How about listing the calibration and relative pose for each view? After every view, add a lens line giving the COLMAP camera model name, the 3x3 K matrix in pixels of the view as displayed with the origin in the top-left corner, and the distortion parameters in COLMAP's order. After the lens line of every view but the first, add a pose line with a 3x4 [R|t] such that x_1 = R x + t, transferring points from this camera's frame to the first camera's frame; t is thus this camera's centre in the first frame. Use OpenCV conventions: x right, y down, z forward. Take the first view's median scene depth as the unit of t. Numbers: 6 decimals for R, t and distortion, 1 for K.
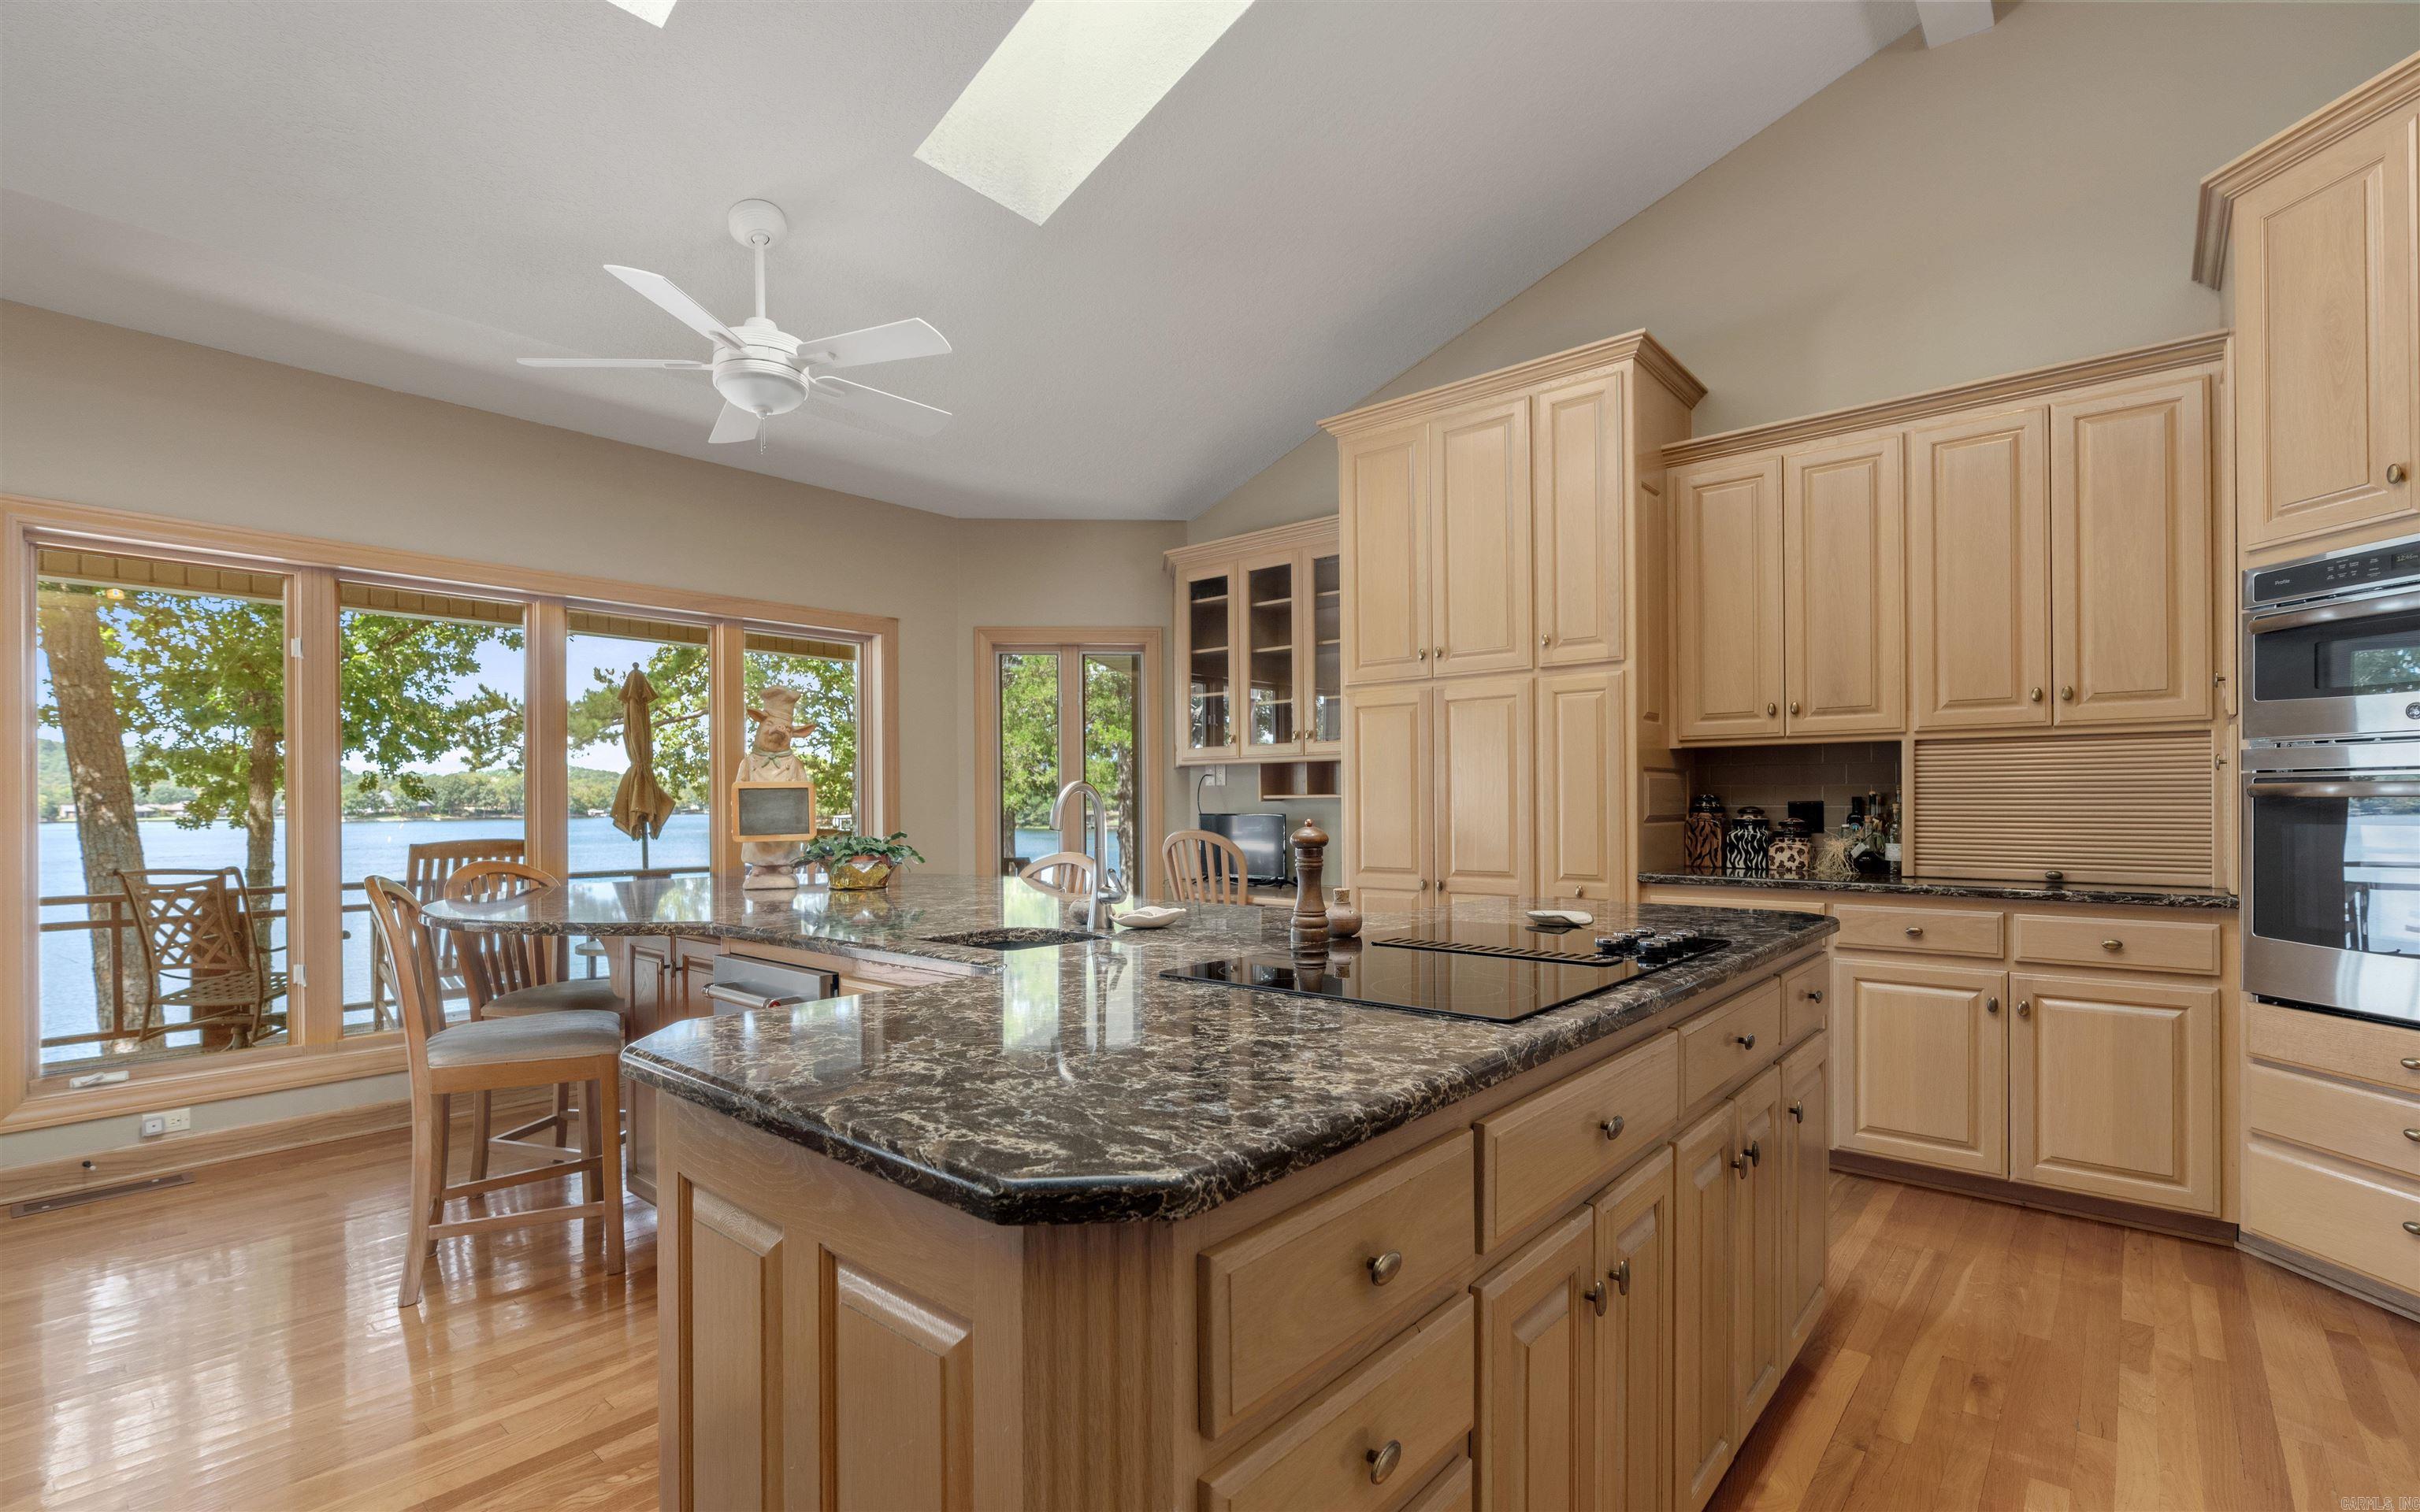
lens RADIAL K [[1087.3, 0, 1212.0], [0, 1087.3, 826.2], [0, 0, 1]] dist [-0.007979, 0.001105]
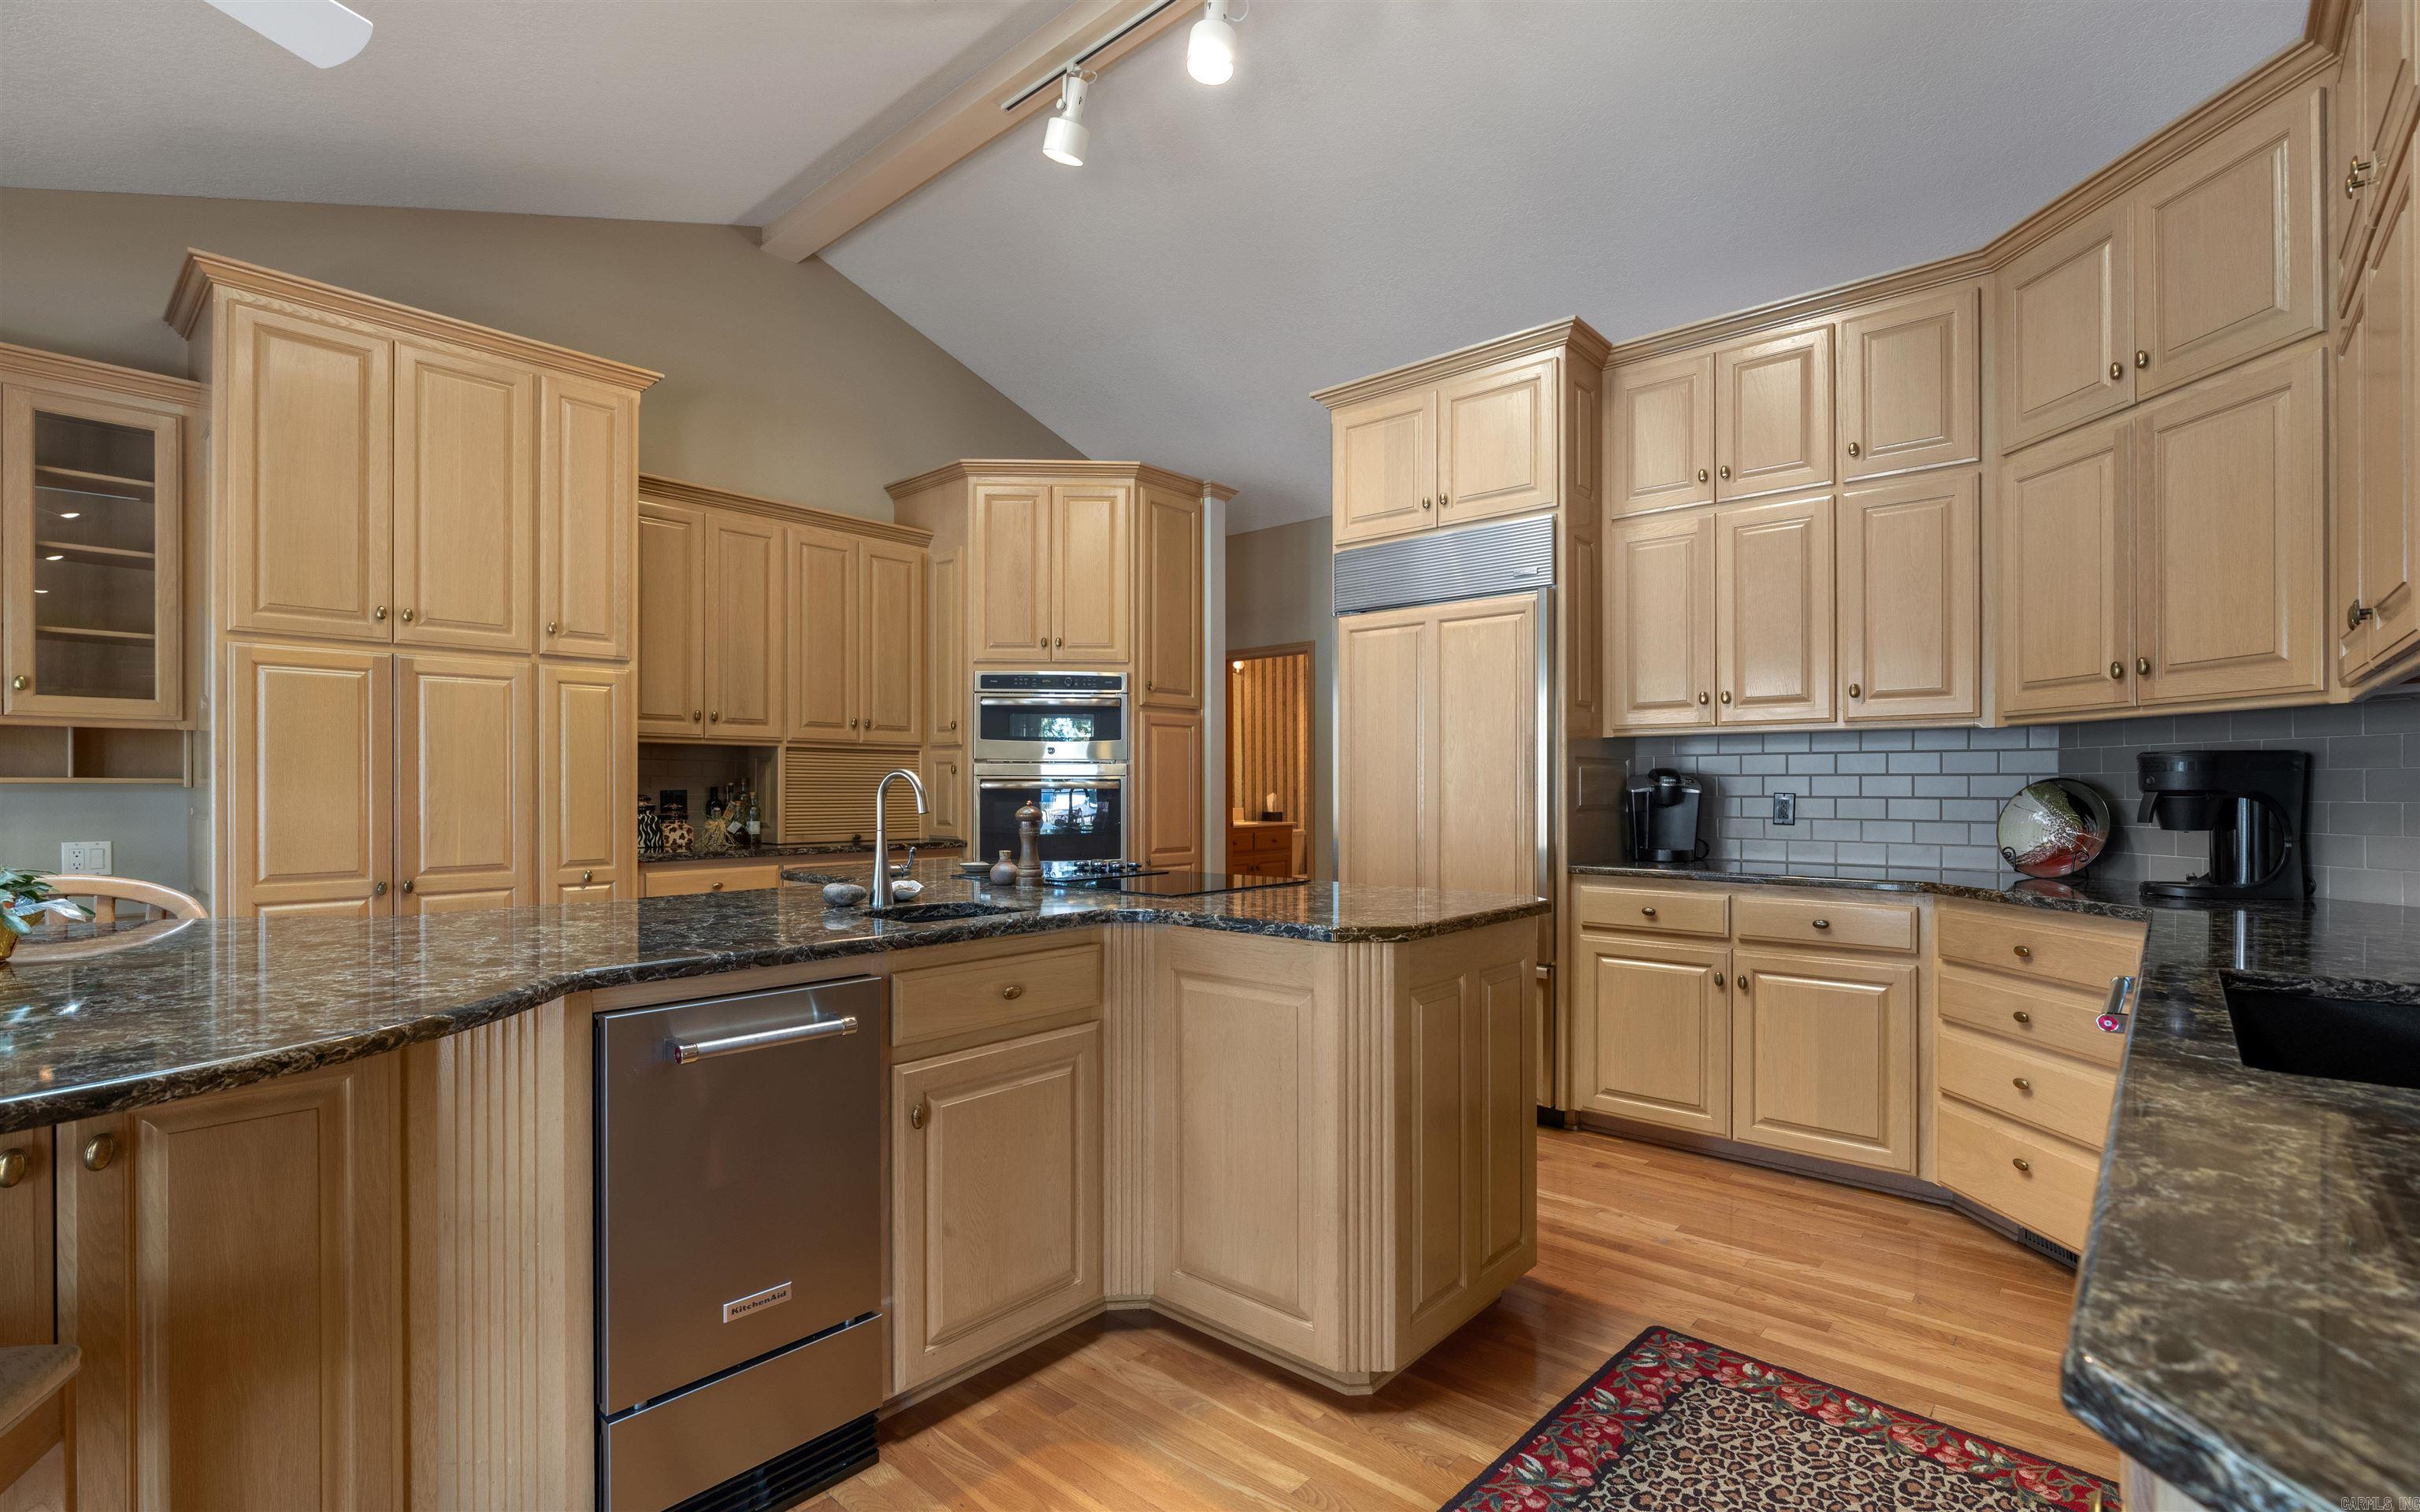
lens RADIAL K [[1080.2, 0, 1206.3], [0, 1080.2, 779.6], [0, 0, 1]] dist [-0.013665, 0.005889]
pose [[0.017796, 0.010536, 0.999786, -0.686729], [0.016941, 0.999798, -0.010838, -0.011436], [-0.999698, 0.017130, 0.017614, 0.395900]]
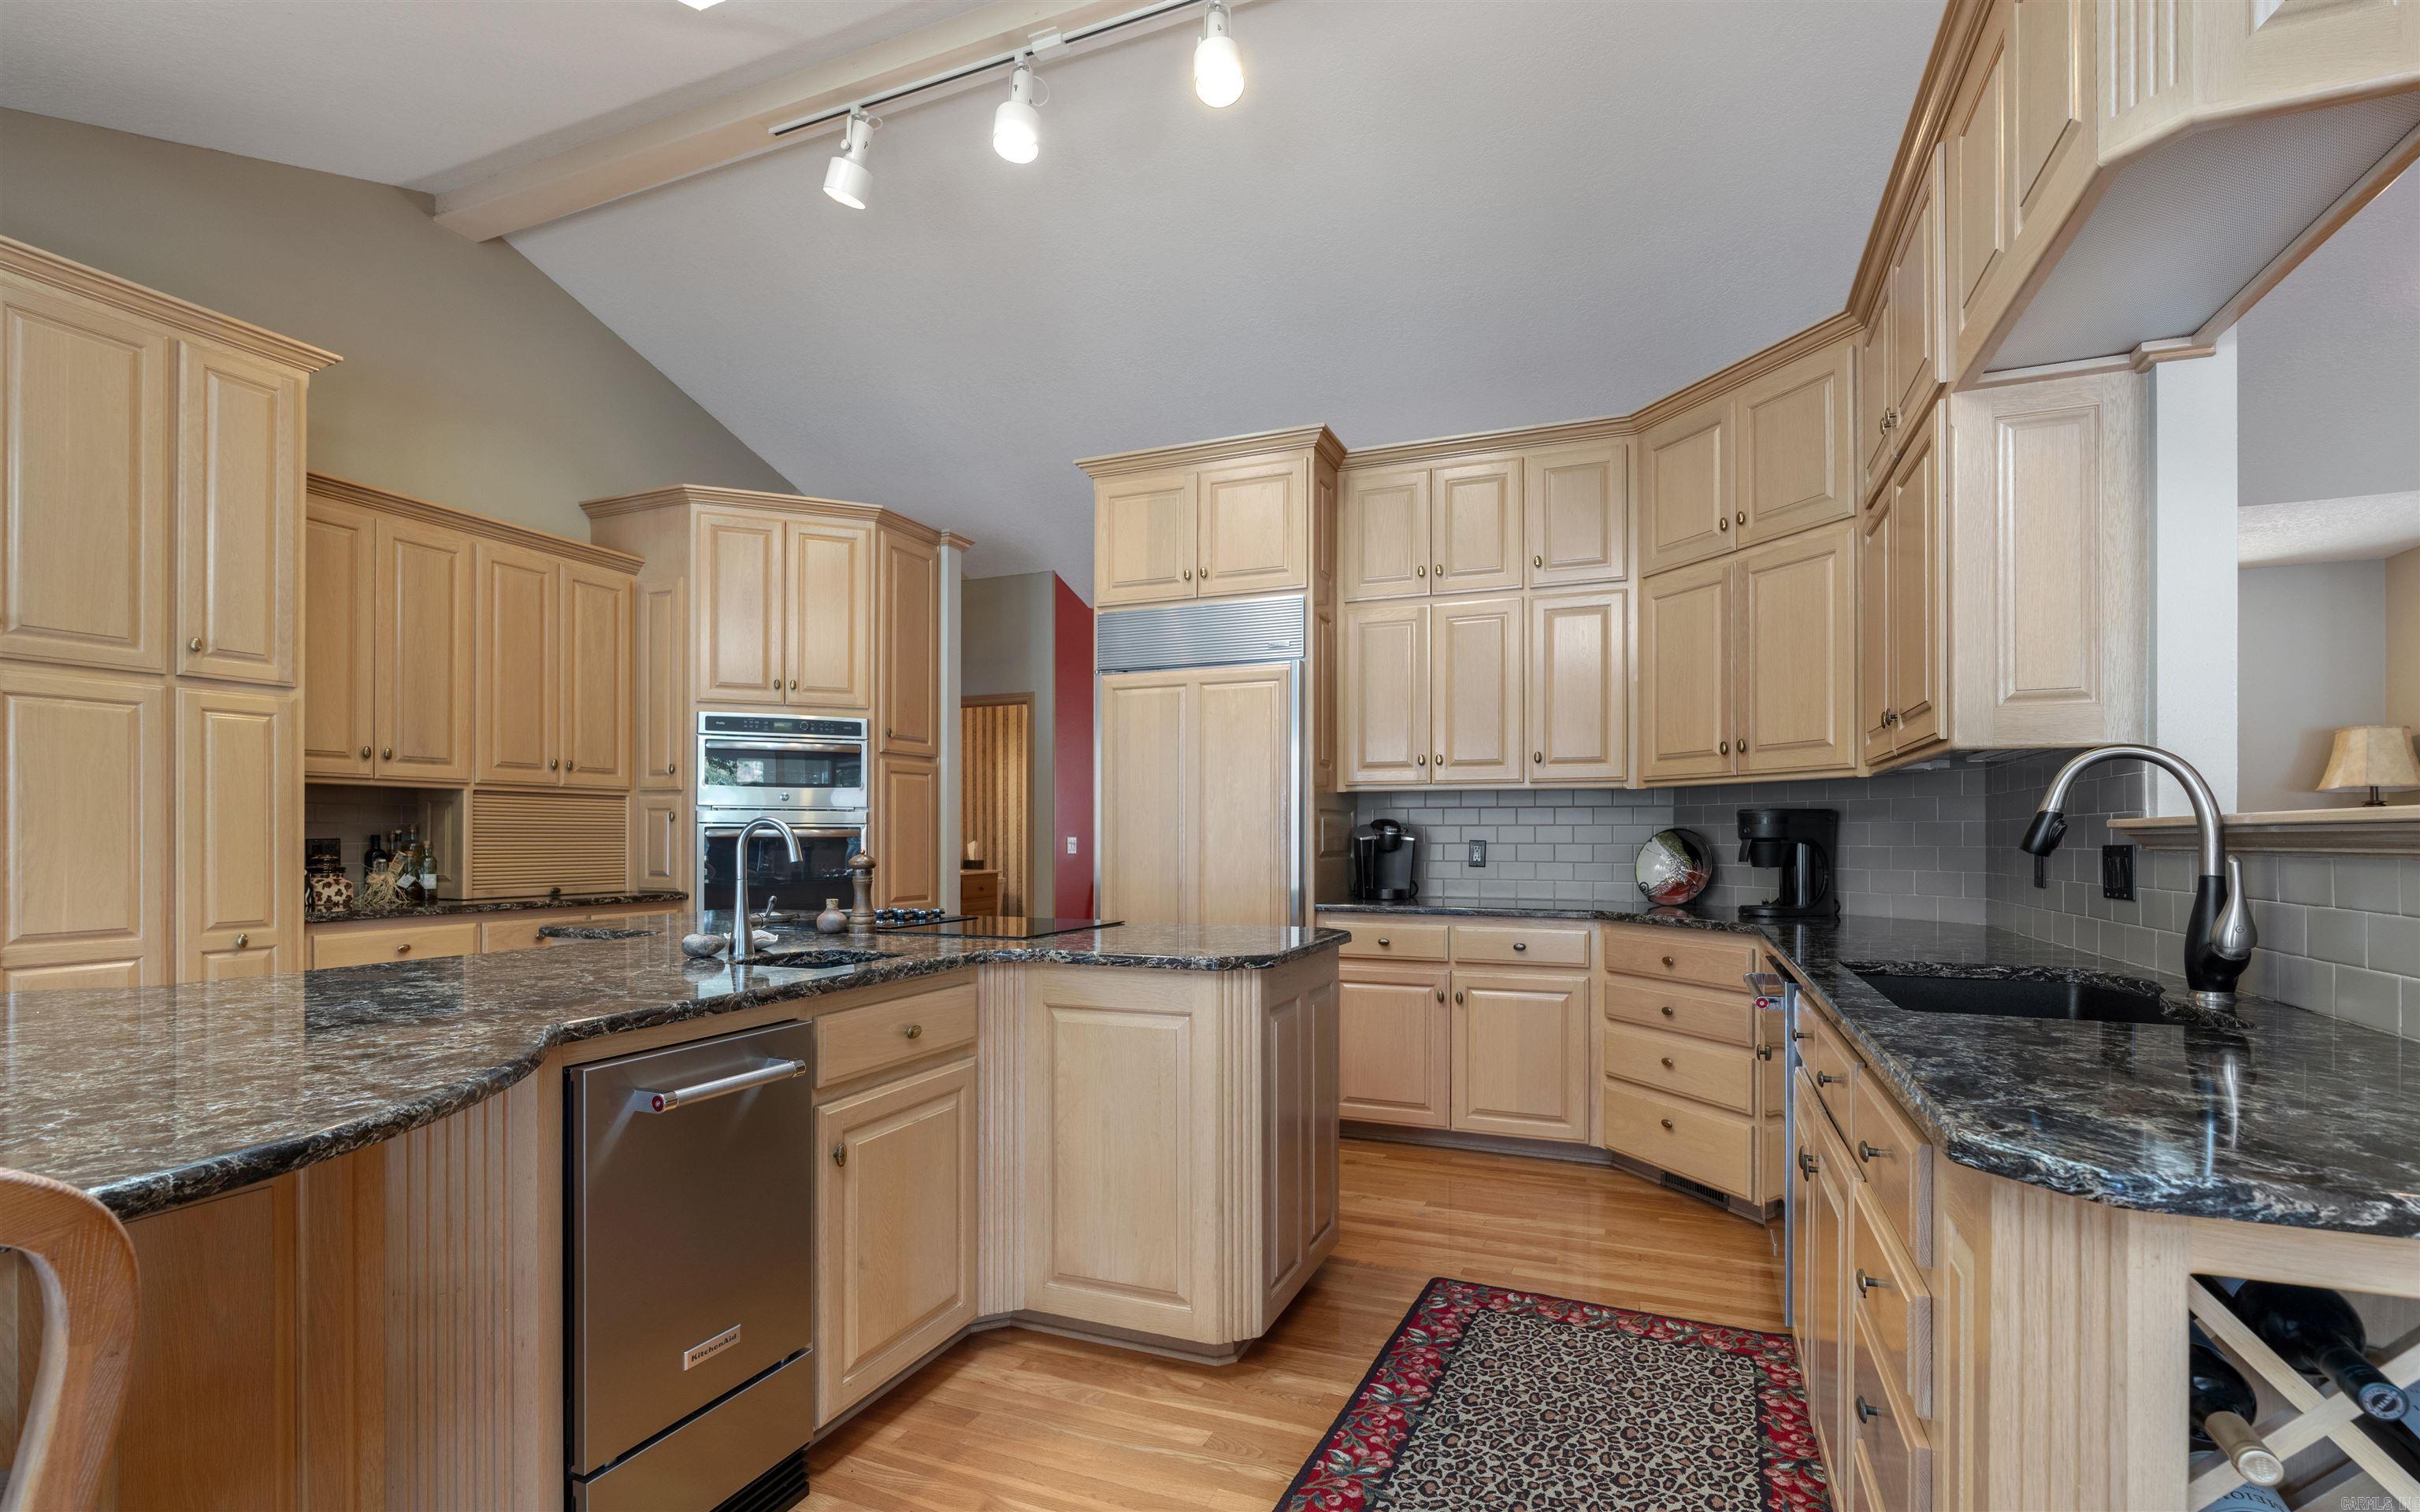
lens RADIAL K [[1087.3, 0, 1212.0], [0, 1087.3, 826.2], [0, 0, 1]] dist [-0.007979, 0.001105]
pose [[-0.308360, 0.011318, 0.951202, -0.739394], [0.017179, 0.999832, -0.006327, -0.013894], [-0.951114, 0.014389, -0.308503, 0.531408]]
